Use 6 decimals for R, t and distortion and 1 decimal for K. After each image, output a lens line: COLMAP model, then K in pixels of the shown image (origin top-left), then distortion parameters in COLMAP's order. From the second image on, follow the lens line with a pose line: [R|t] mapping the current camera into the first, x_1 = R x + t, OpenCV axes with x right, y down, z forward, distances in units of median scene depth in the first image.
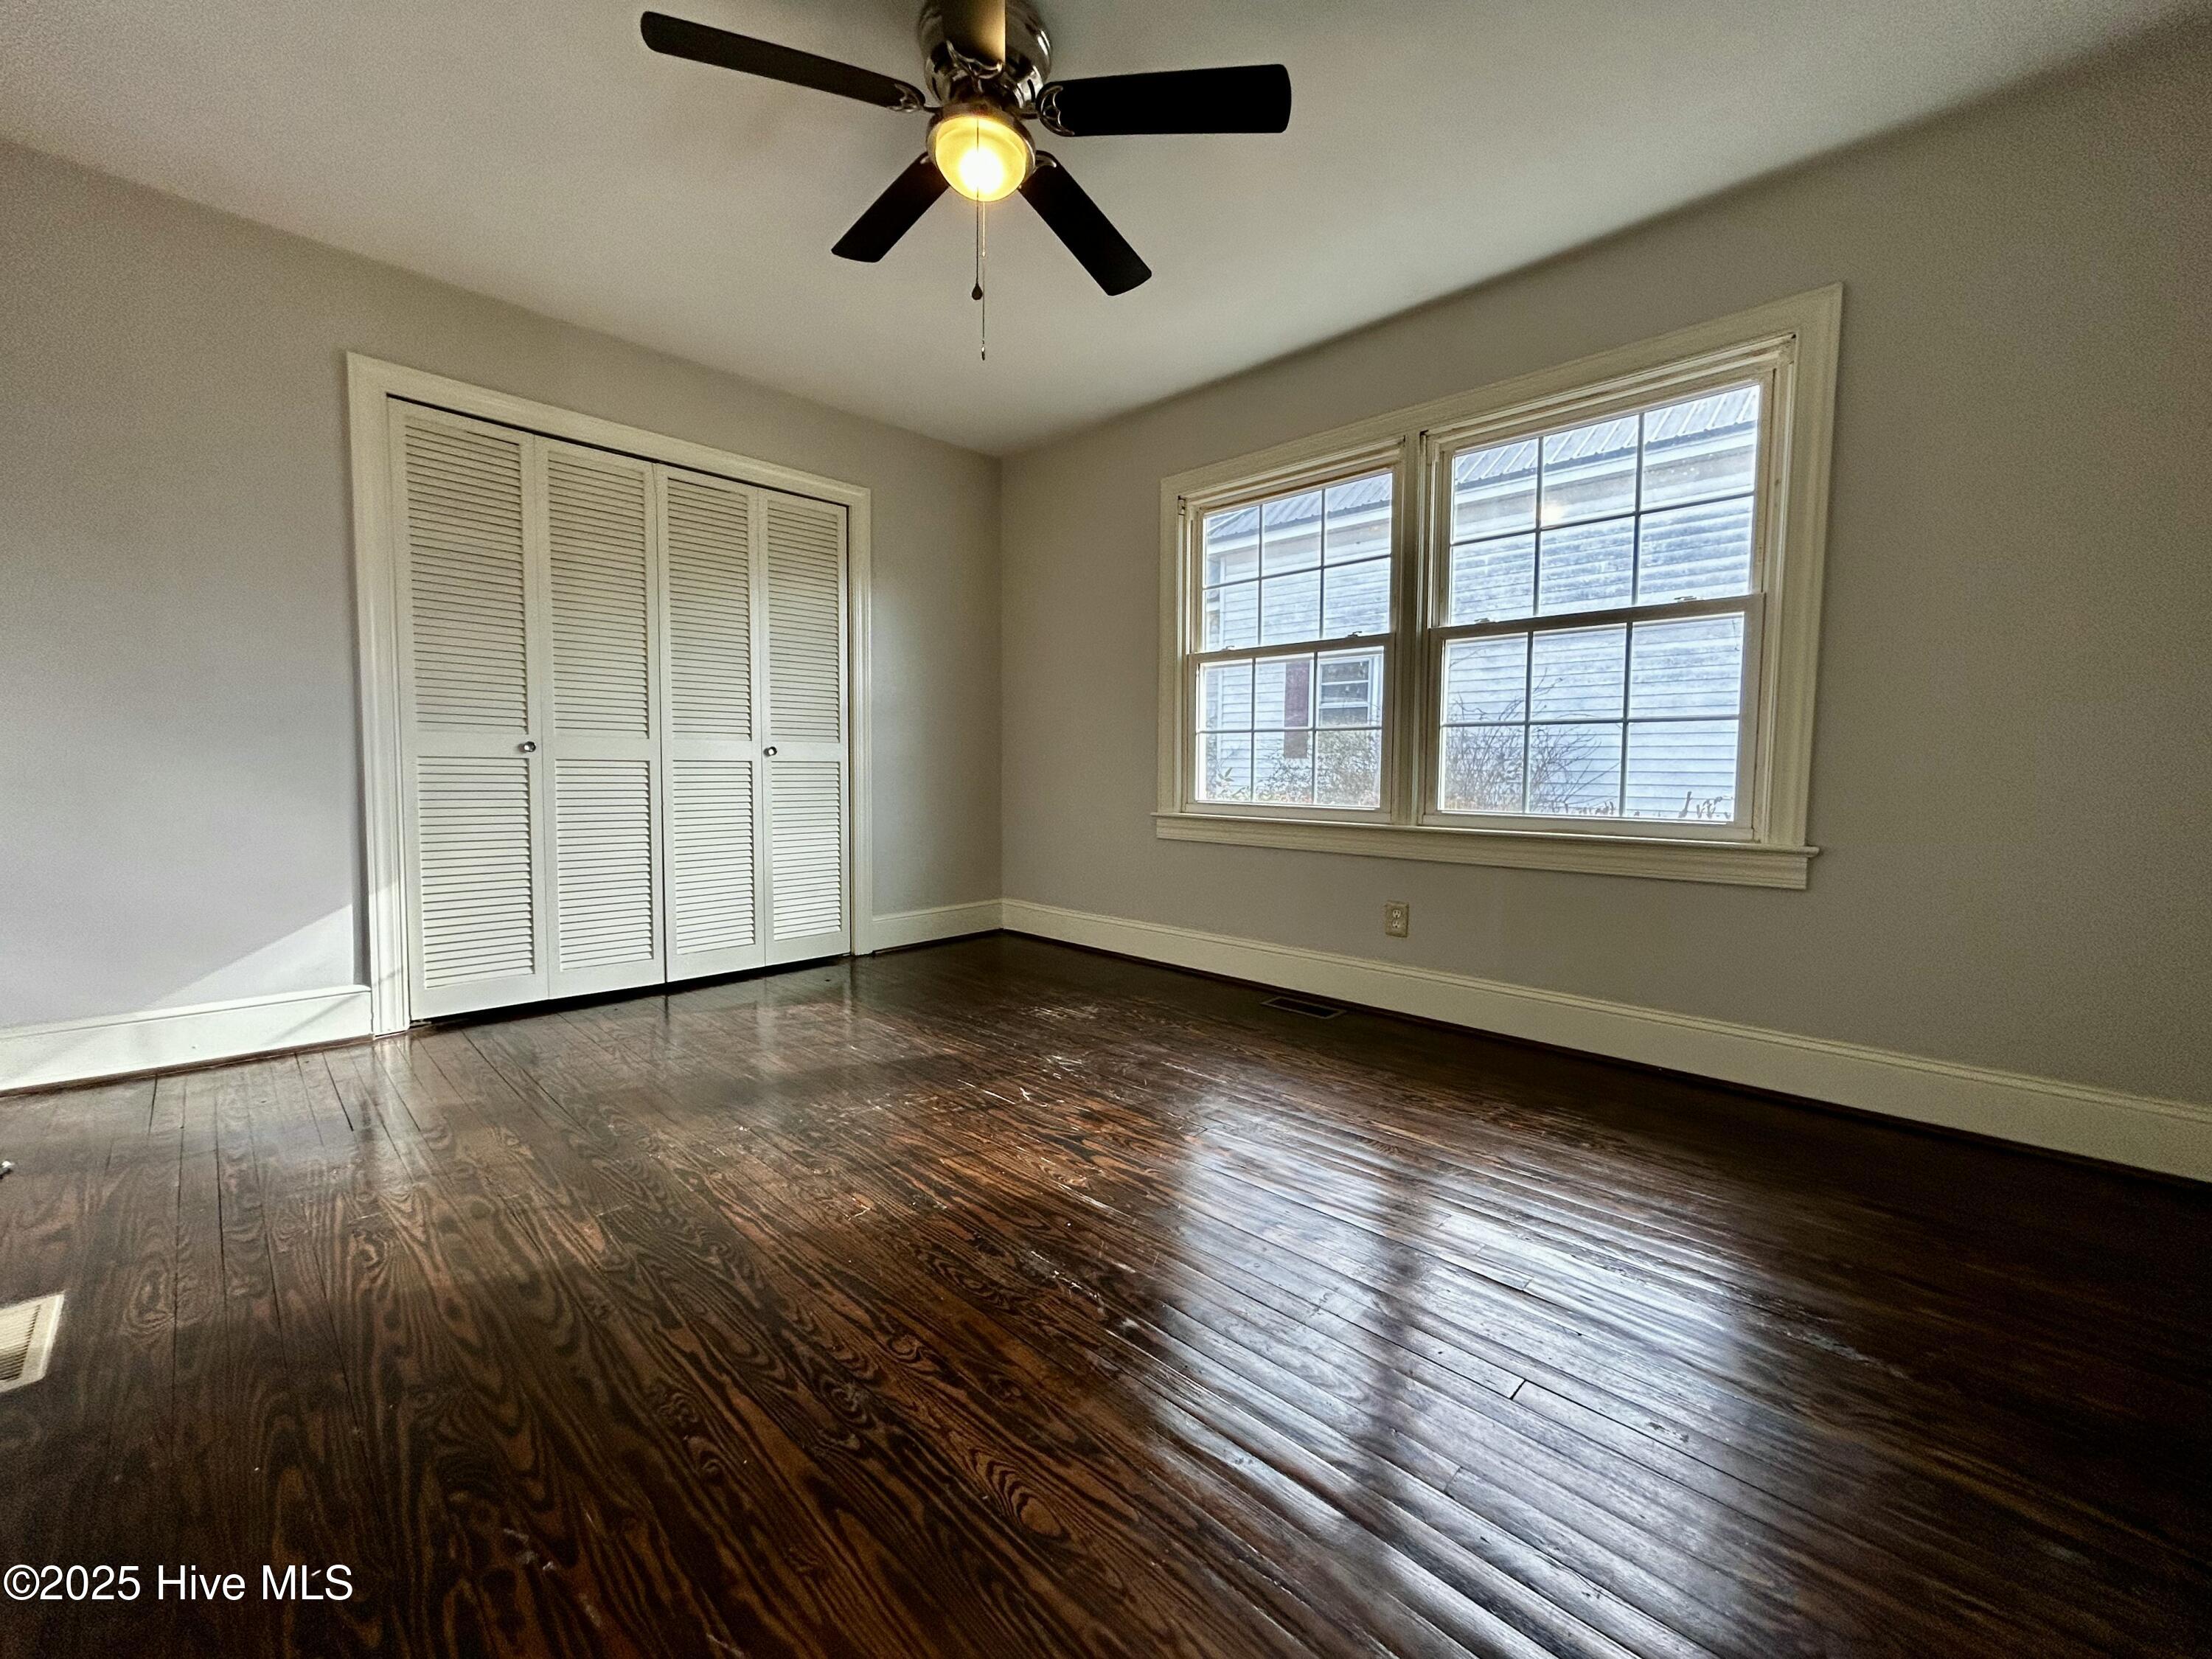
lens RADIAL K [[890.3, 0, 1099.9], [0, 890.3, 826.1], [0, 0, 1]] dist [-0.003300, 0.000165]
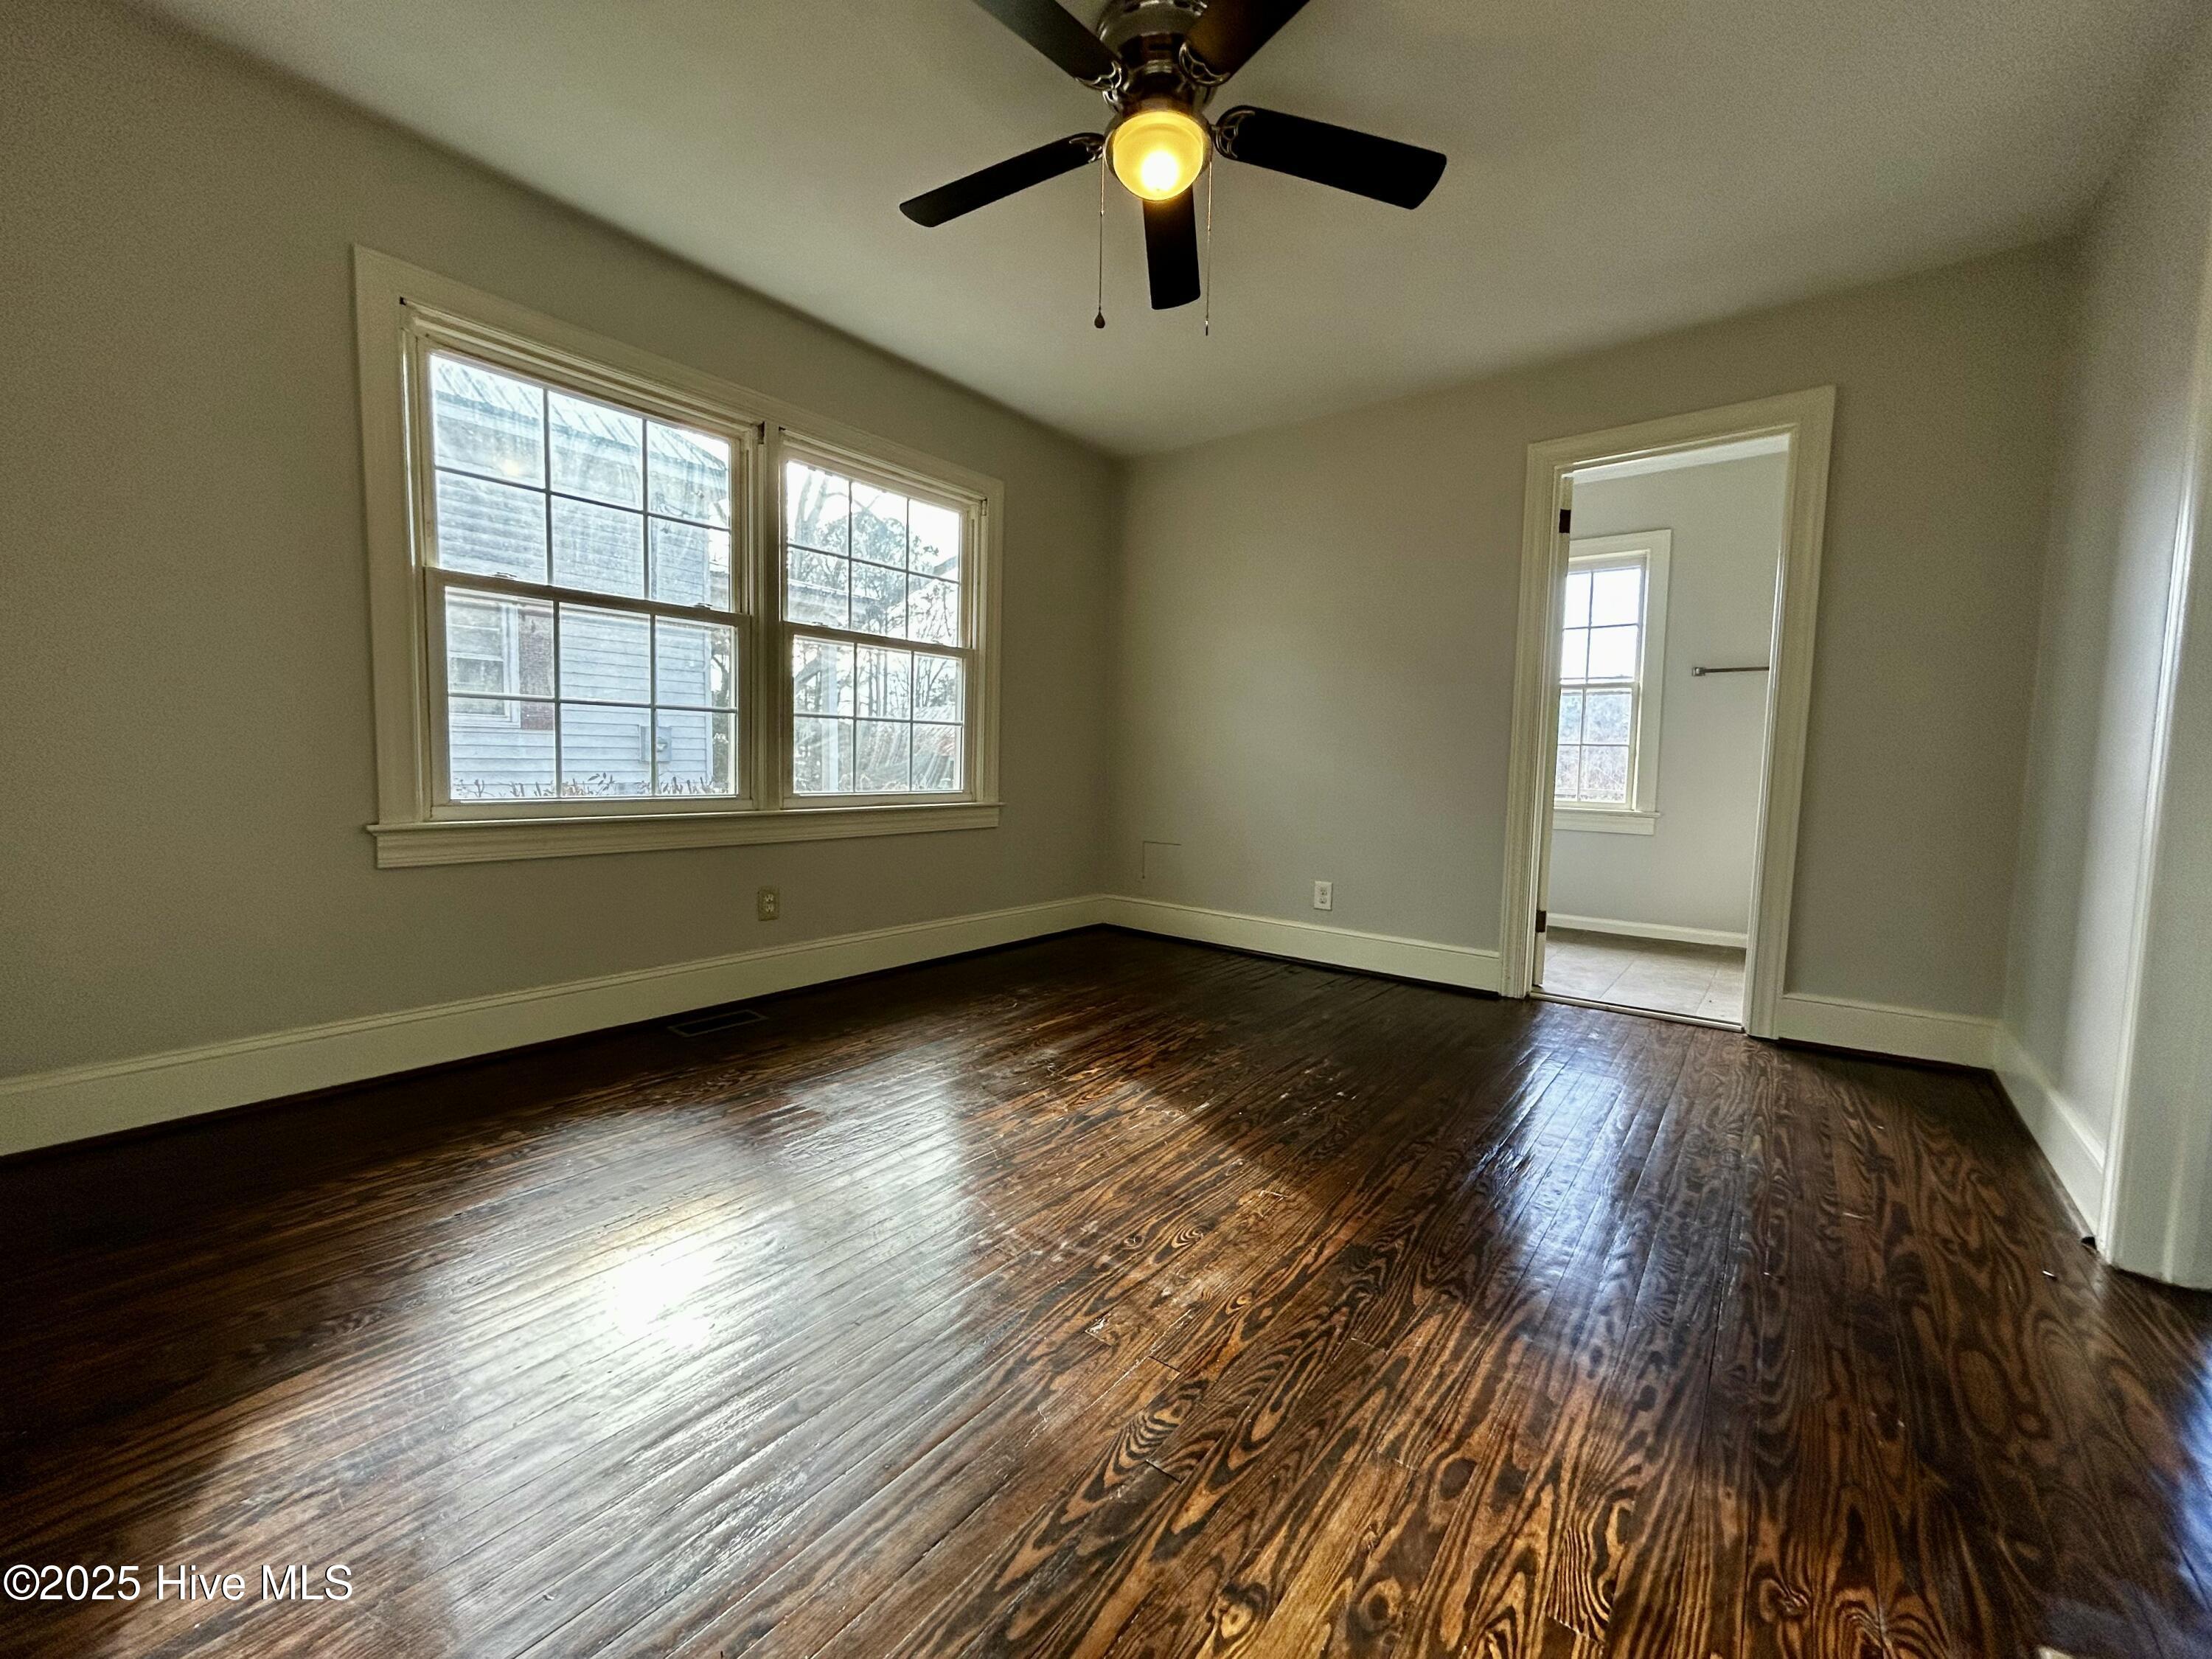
lens RADIAL K [[890.3, 0, 1115.6], [0, 890.3, 831.9], [0, 0, 1]] dist [-0.003300, 0.000165]
pose [[-0.123228, -0.090810, 0.988215, -0.781419], [0.043973, 0.994327, 0.096855, -0.063046], [-0.991404, 0.055390, -0.118536, 0.804512]]
